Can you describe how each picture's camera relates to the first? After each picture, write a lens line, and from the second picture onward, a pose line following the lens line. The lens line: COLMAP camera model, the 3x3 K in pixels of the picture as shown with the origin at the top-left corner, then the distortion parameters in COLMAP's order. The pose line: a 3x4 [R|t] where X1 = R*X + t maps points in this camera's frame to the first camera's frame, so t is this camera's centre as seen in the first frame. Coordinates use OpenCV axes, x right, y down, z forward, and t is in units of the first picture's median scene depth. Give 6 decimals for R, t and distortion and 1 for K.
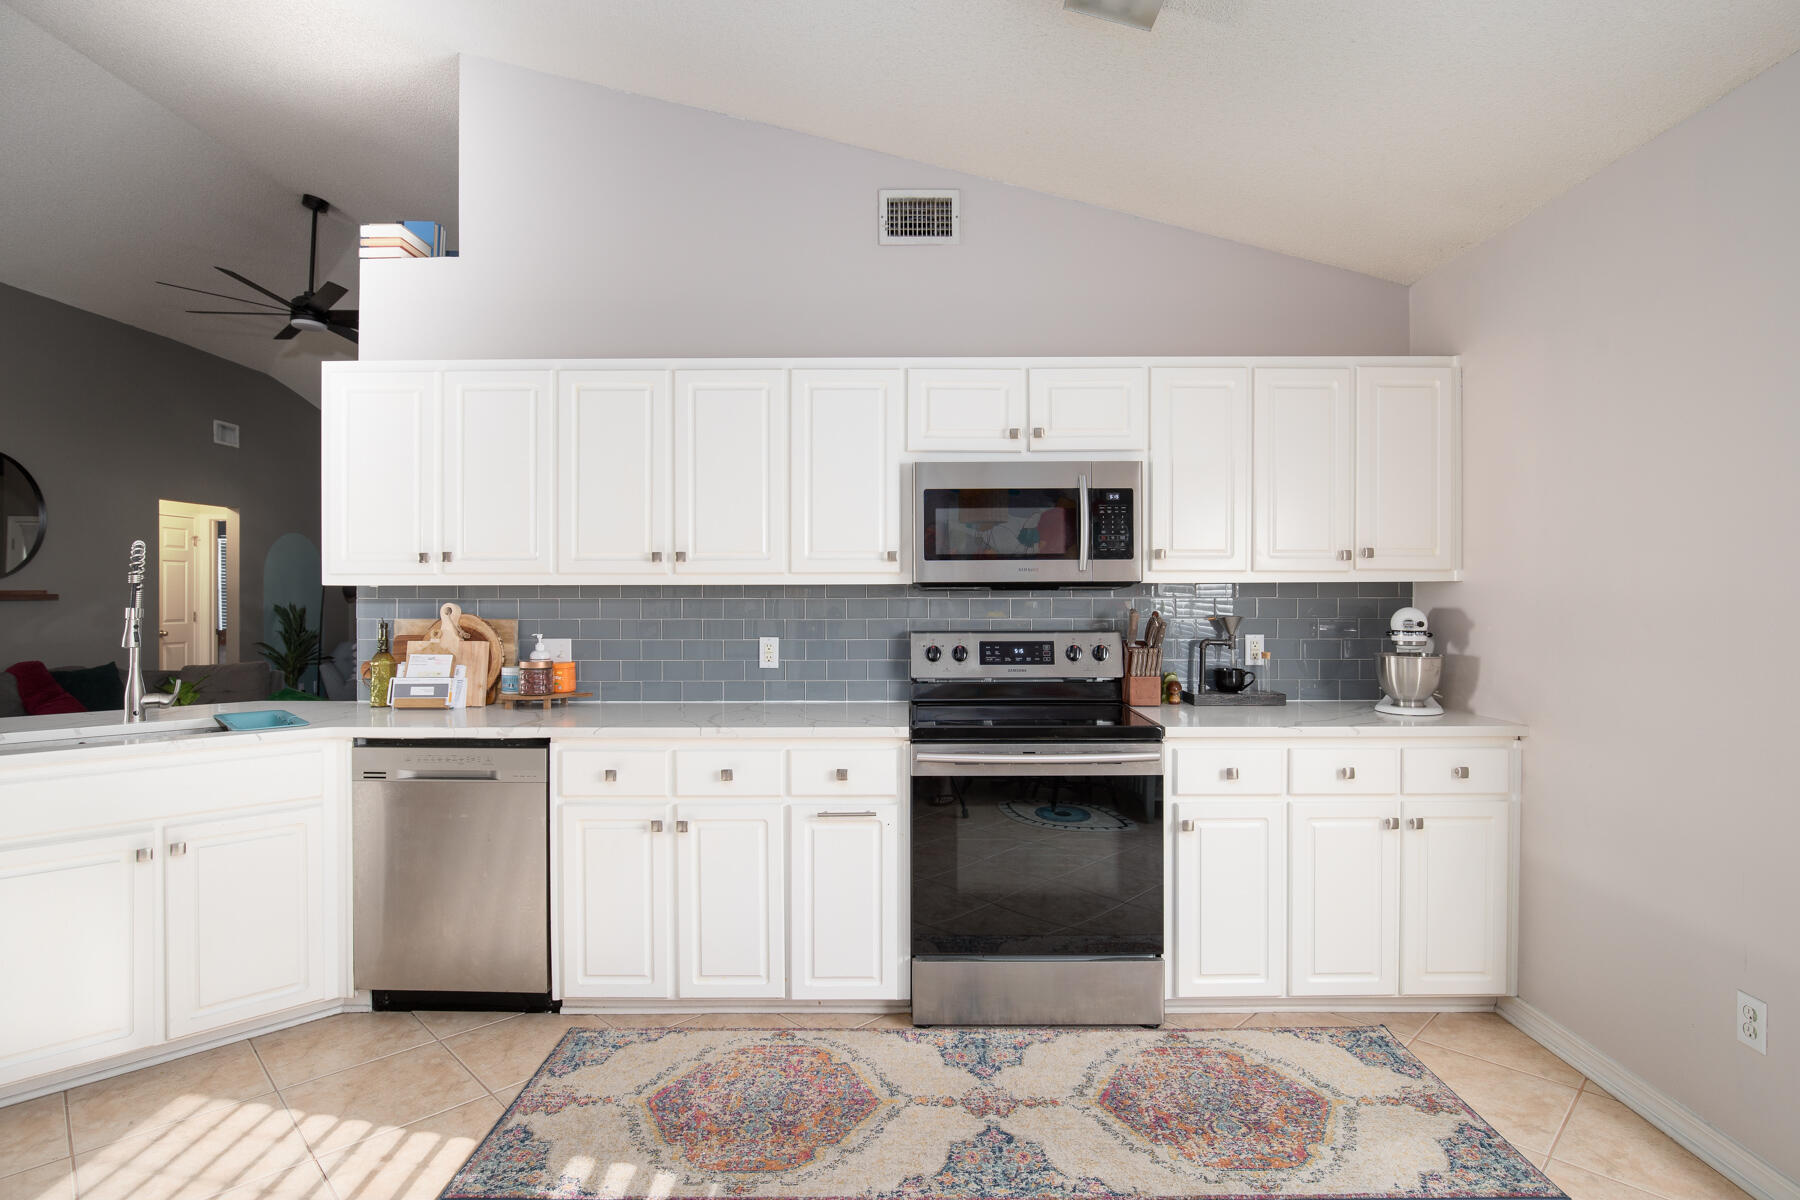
lens RADIAL K [[928.4, 0, 895.3], [0, 928.4, 592.4], [0, 0, 1]] dist [-0.018059, 0.001854]
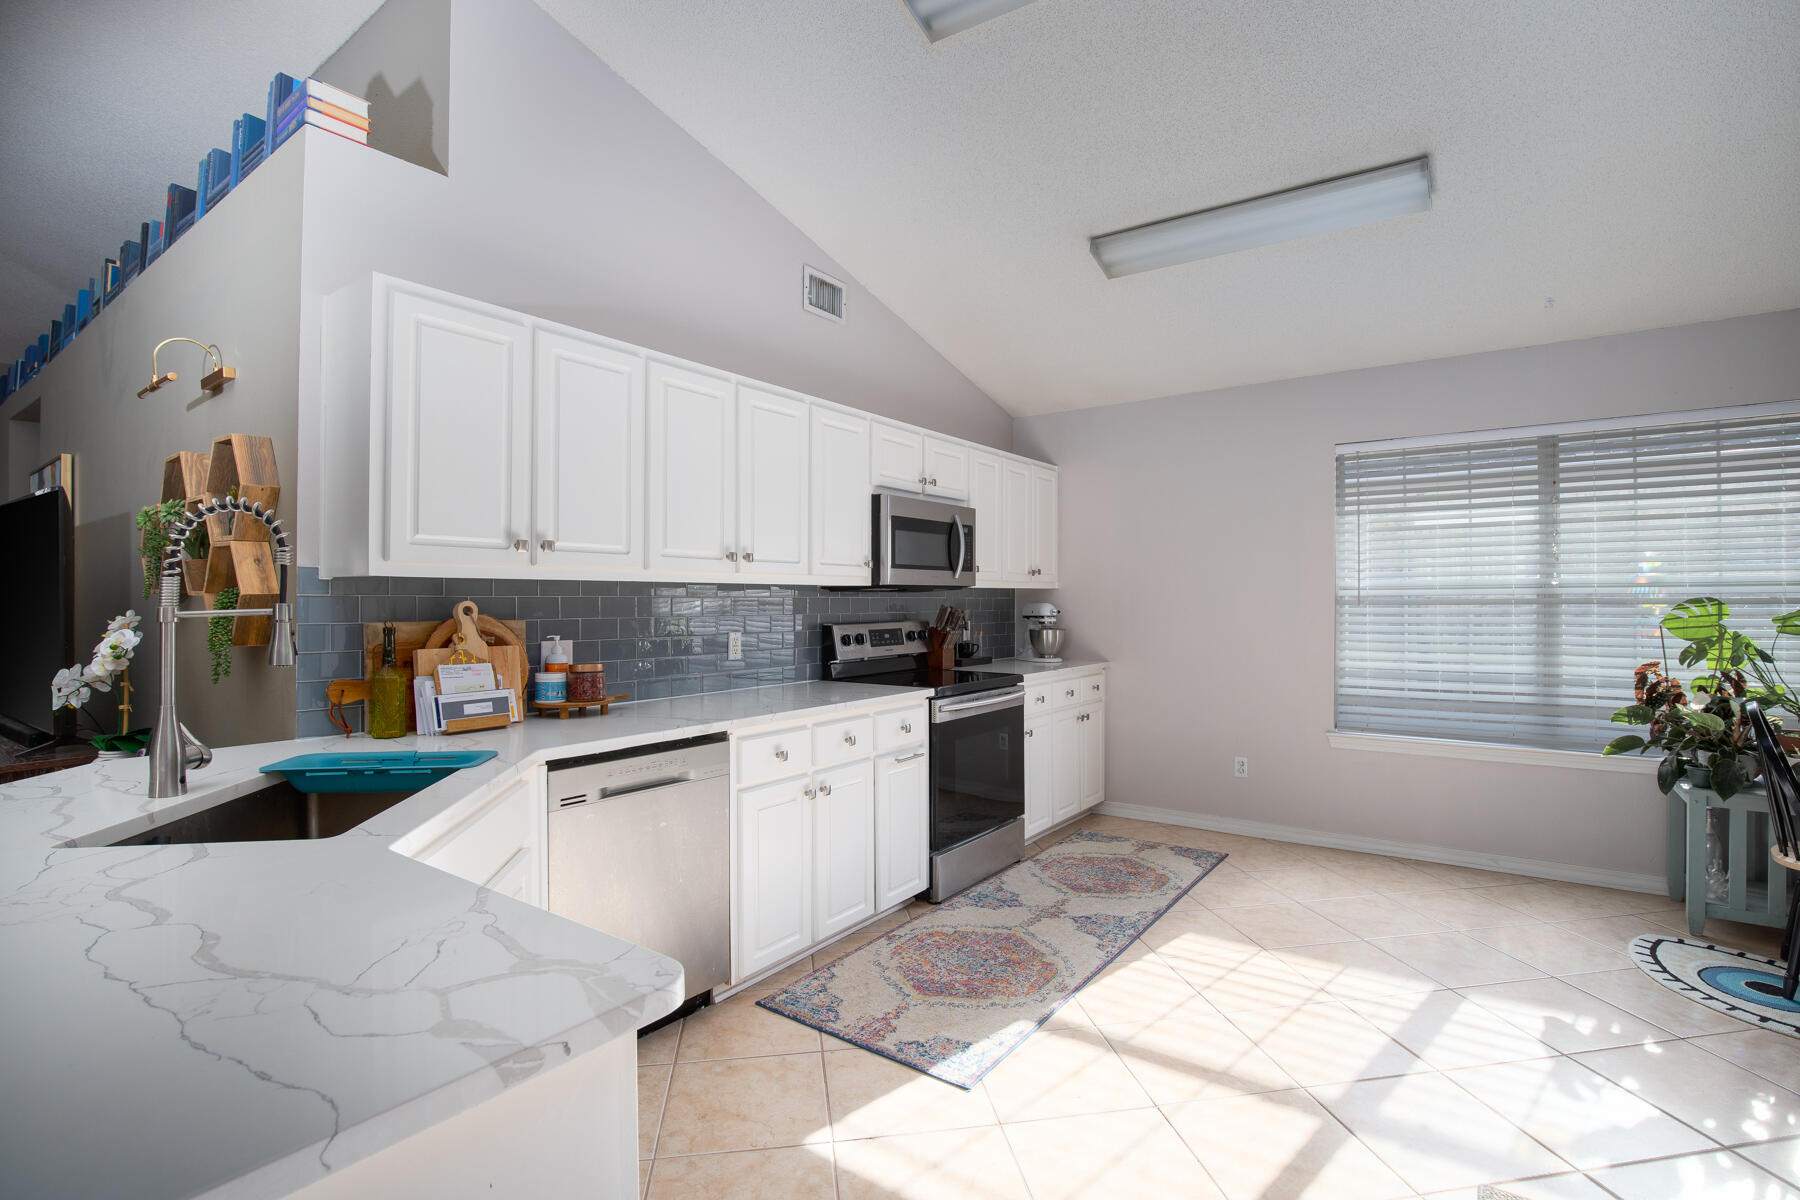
lens RADIAL K [[853.5, 0, 895.5], [0, 853.5, 597.8], [0, 0, 1]] dist [-0.029576, 0.000154]
pose [[0.576596, 0.003151, 0.817023, -1.041480], [0.002106, 0.999984, -0.005343, 0.016045], [-0.817027, 0.004802, 0.576580, 0.308083]]
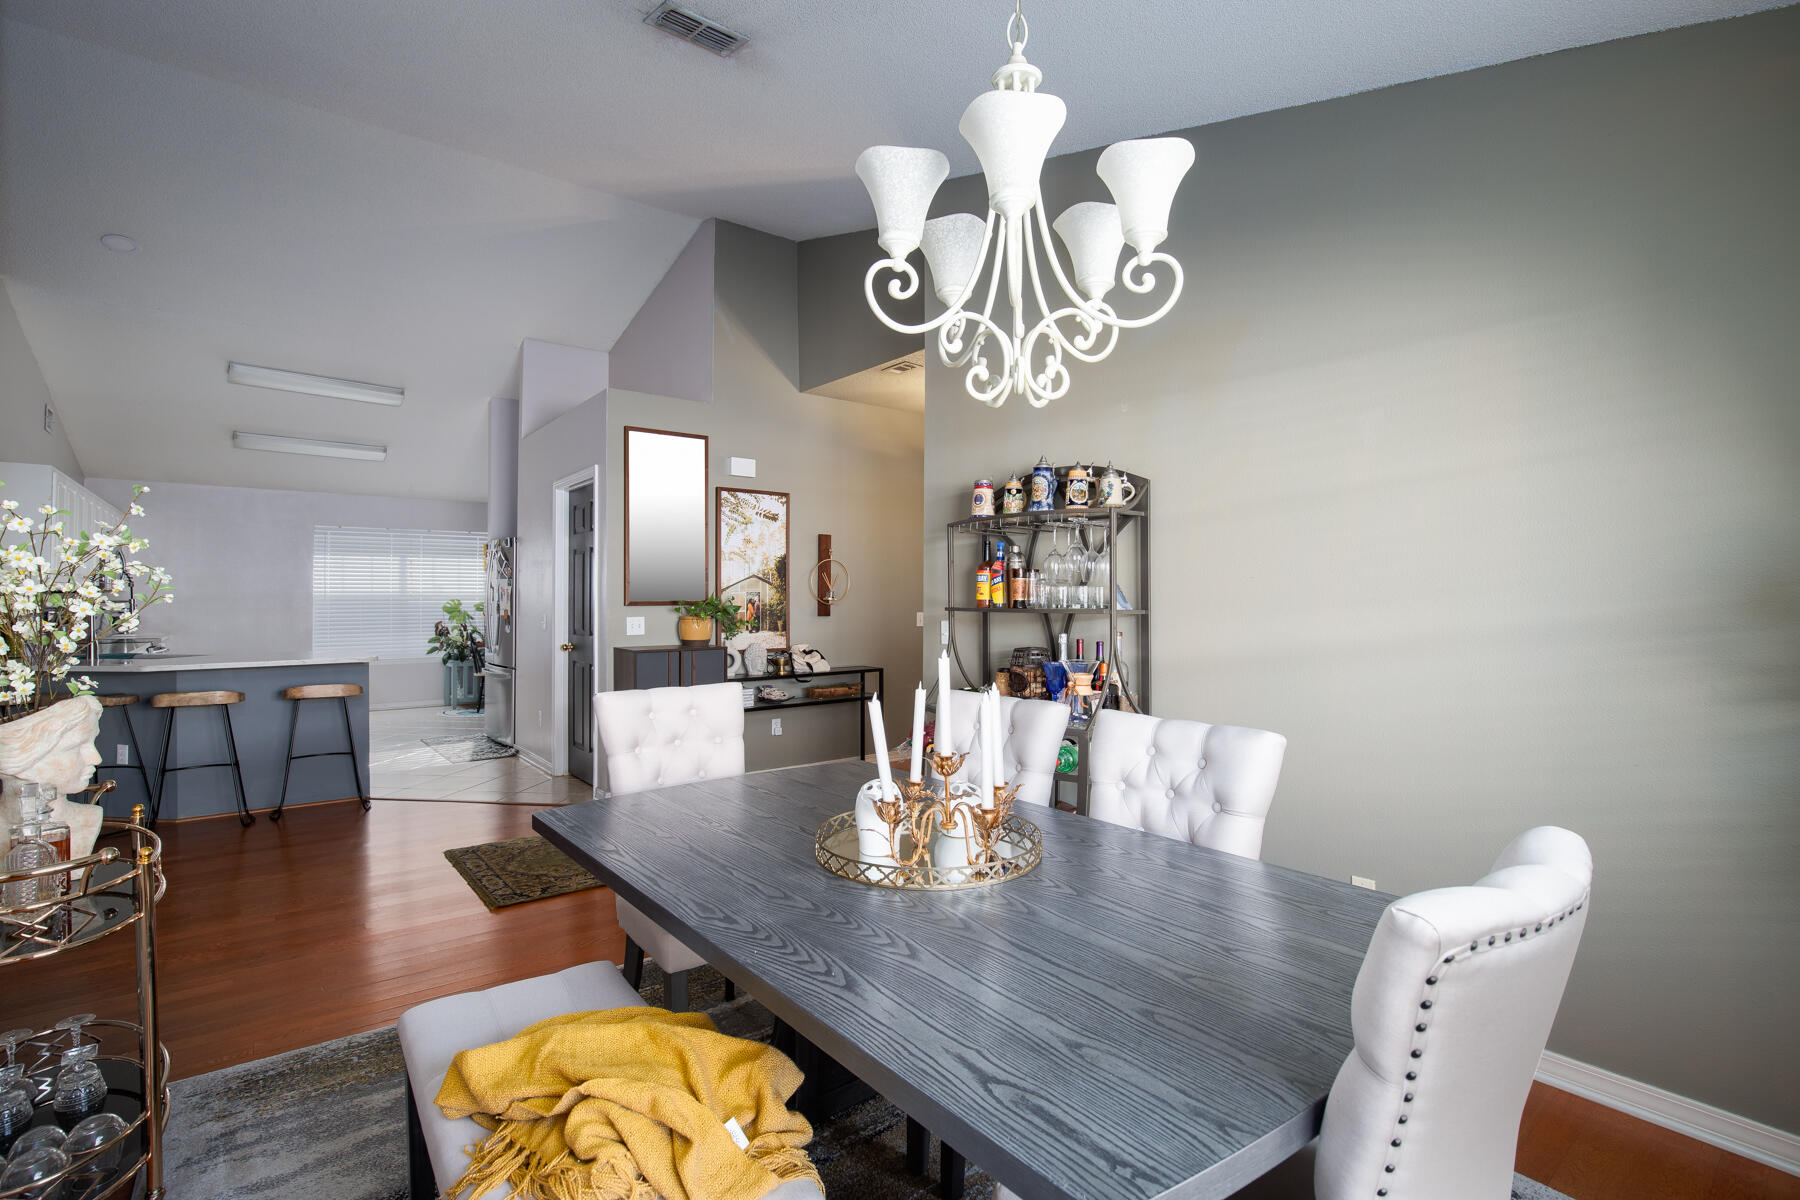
lens RADIAL K [[853.5, 0, 900.7], [0, 853.5, 592.6], [0, 0, 1]] dist [-0.029576, 0.000154]
pose [[-0.609515, 0.003239, 0.792768, -3.268704], [0.002117, 0.999995, -0.002458, 0.005280], [-0.792771, 0.000180, -0.609519, 0.716912]]
